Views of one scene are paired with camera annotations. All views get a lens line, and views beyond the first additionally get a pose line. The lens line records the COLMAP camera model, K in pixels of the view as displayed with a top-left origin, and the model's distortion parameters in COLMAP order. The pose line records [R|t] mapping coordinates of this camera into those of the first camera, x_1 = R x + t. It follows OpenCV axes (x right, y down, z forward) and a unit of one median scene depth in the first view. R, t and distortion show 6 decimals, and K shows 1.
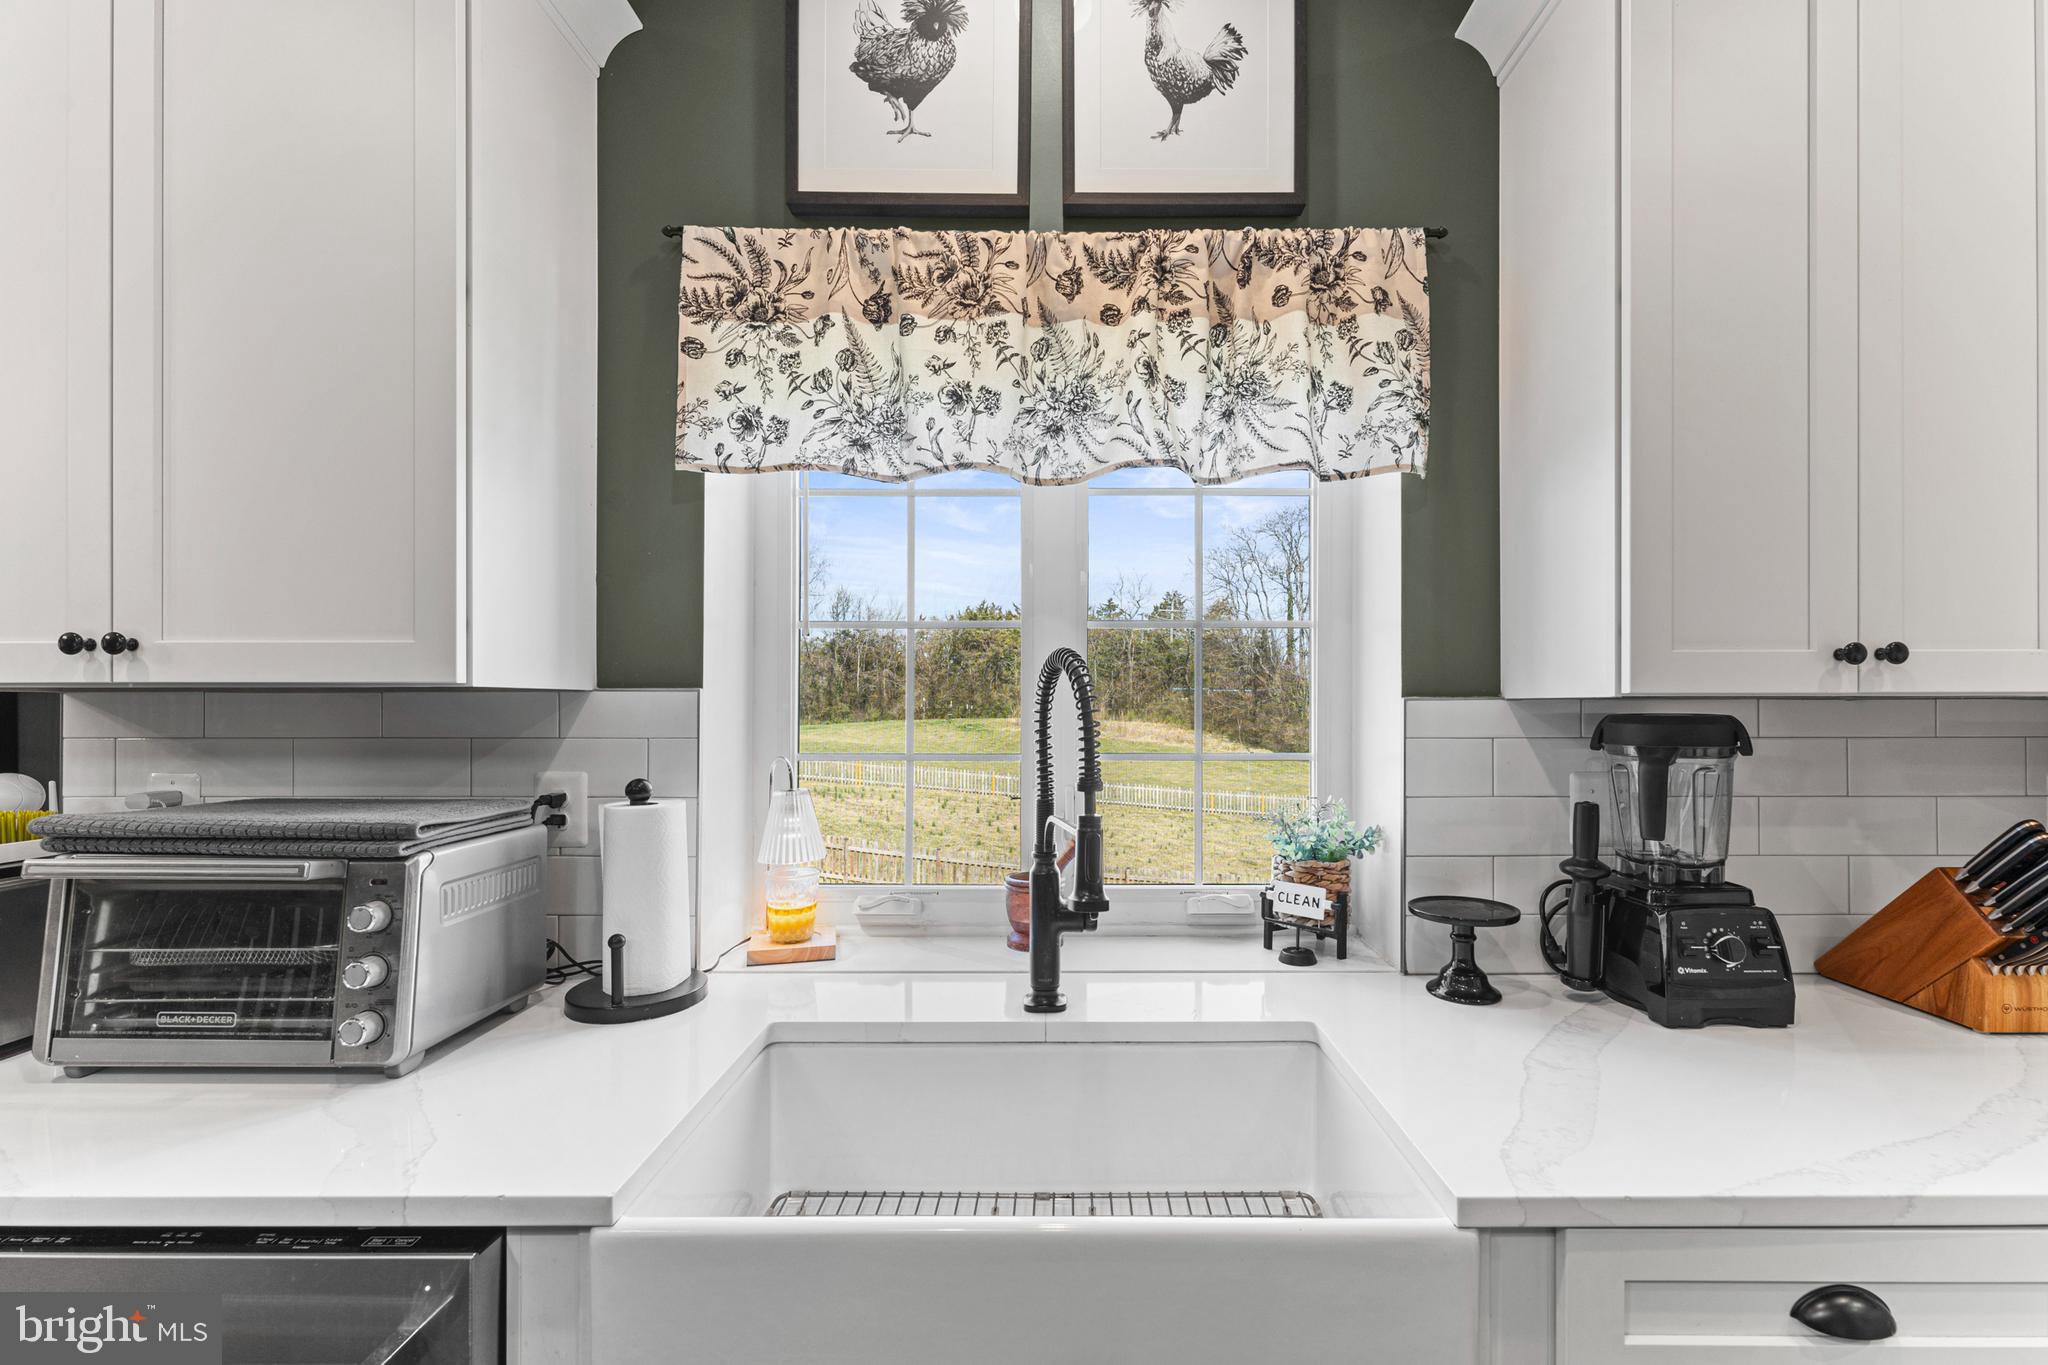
lens RADIAL K [[835.2, 0, 1033.0], [0, 835.2, 707.0], [0, 0, 1]] dist [-0.007551, 0.000820]
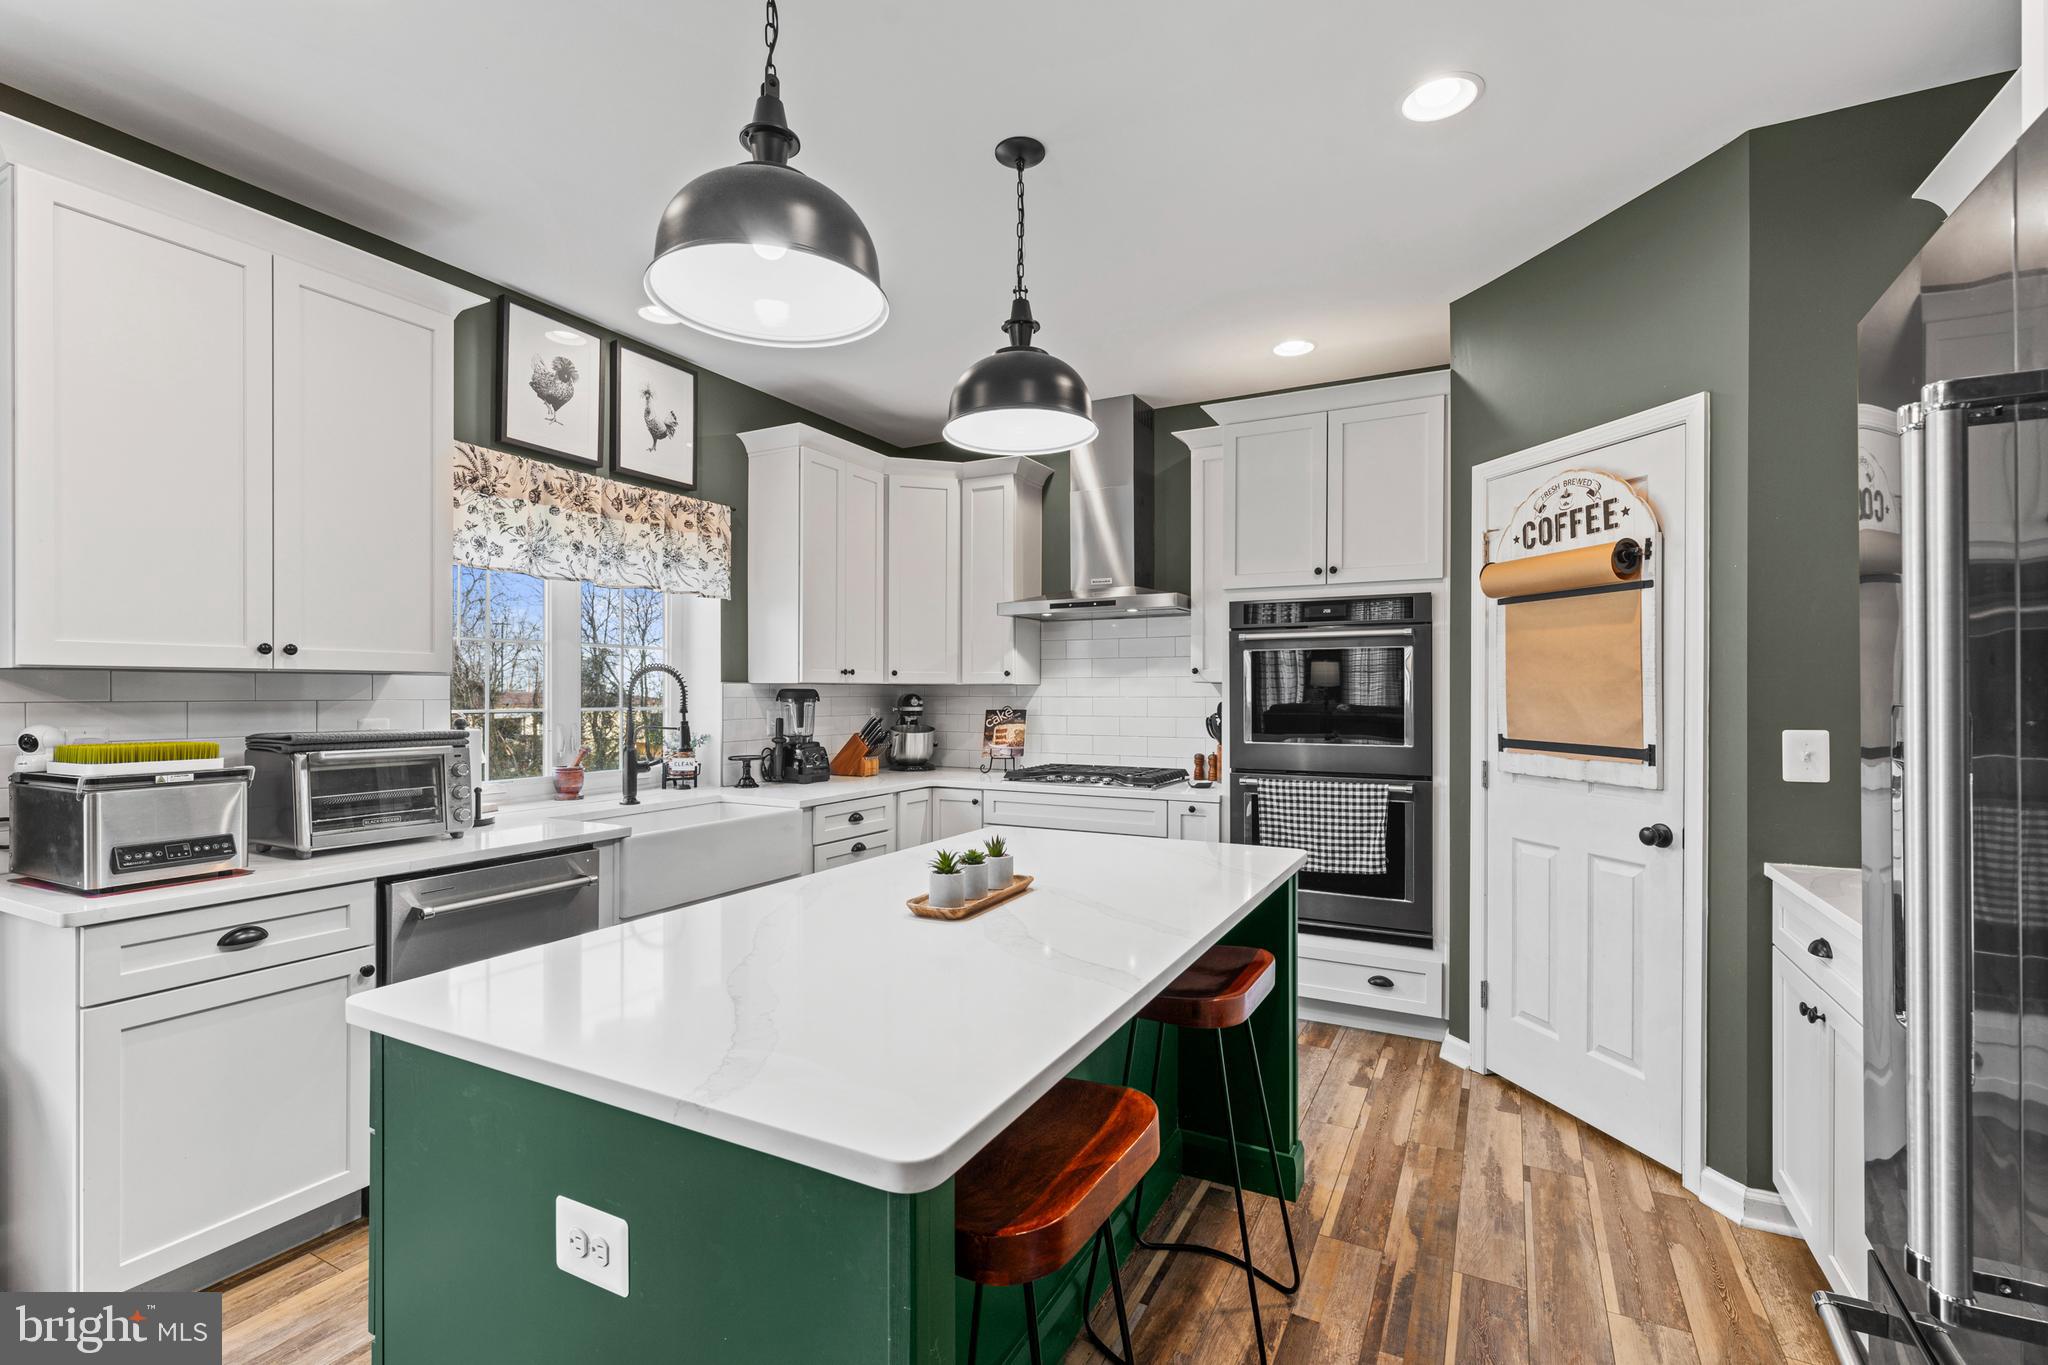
lens RADIAL K [[902.9, 0, 1018.0], [0, 902.9, 692.7], [0, 0, 1]] dist [-0.003963, 0.001333]
pose [[0.467689, -0.000203, 0.883893, -1.671507], [-0.003217, 0.999993, 0.001931, 0.013619], [-0.883887, -0.003747, 0.467685, -1.184636]]
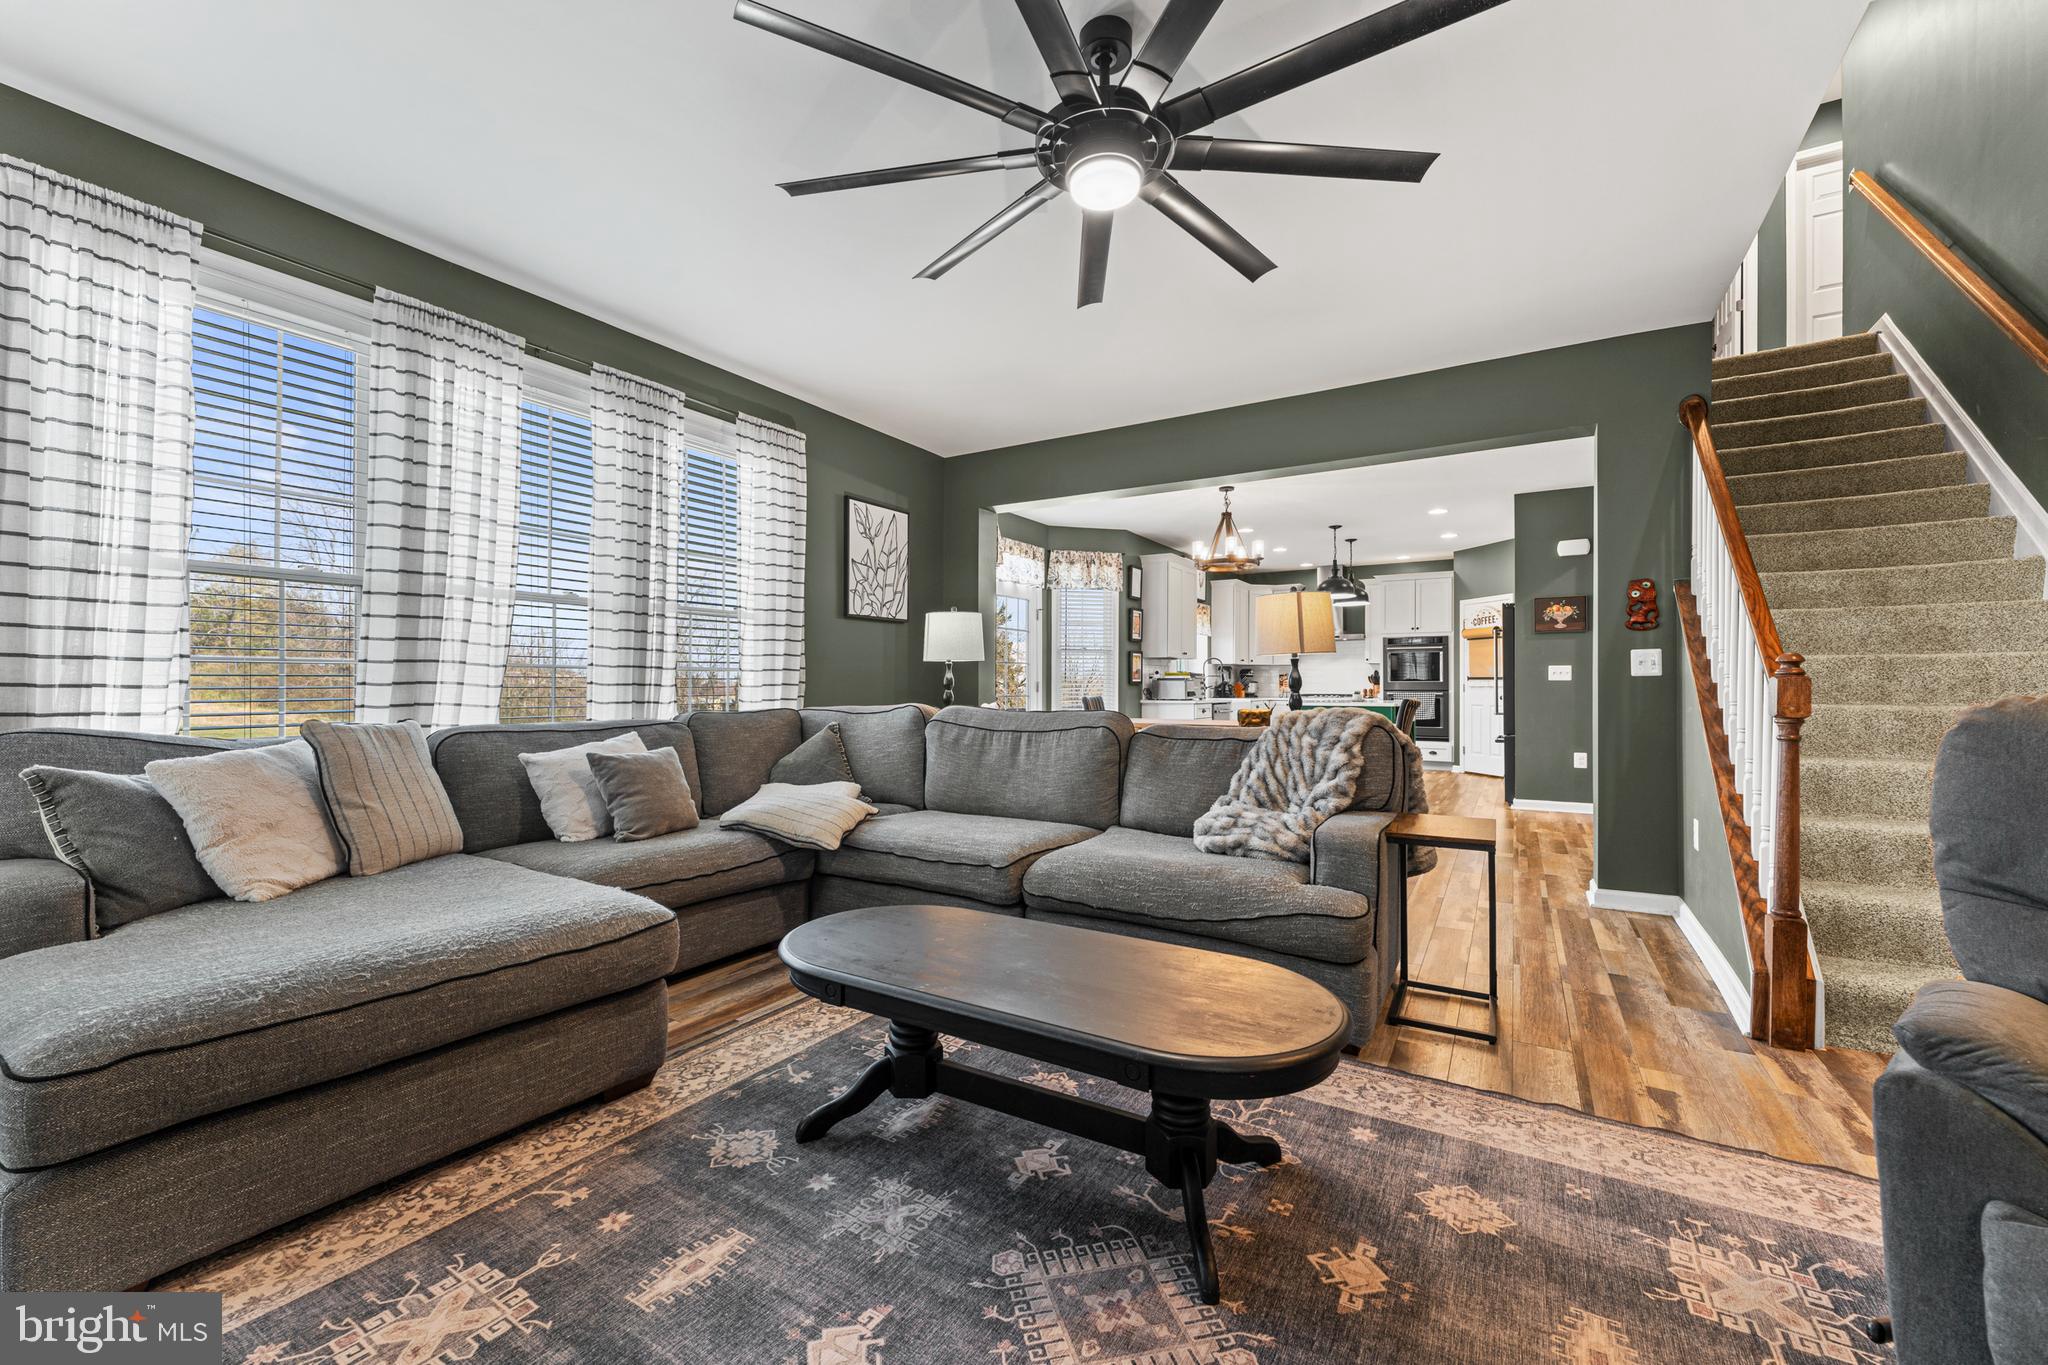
lens RADIAL K [[835.2, 0, 1009.6], [0, 835.2, 685.1], [0, 0, 1]] dist [-0.007551, 0.000820]
pose [[0.520259, 0.003276, 0.854002, -7.486773], [-0.002440, 0.999994, -0.002350, 0.220329], [-0.854005, -0.000861, 0.520264, -1.563340]]
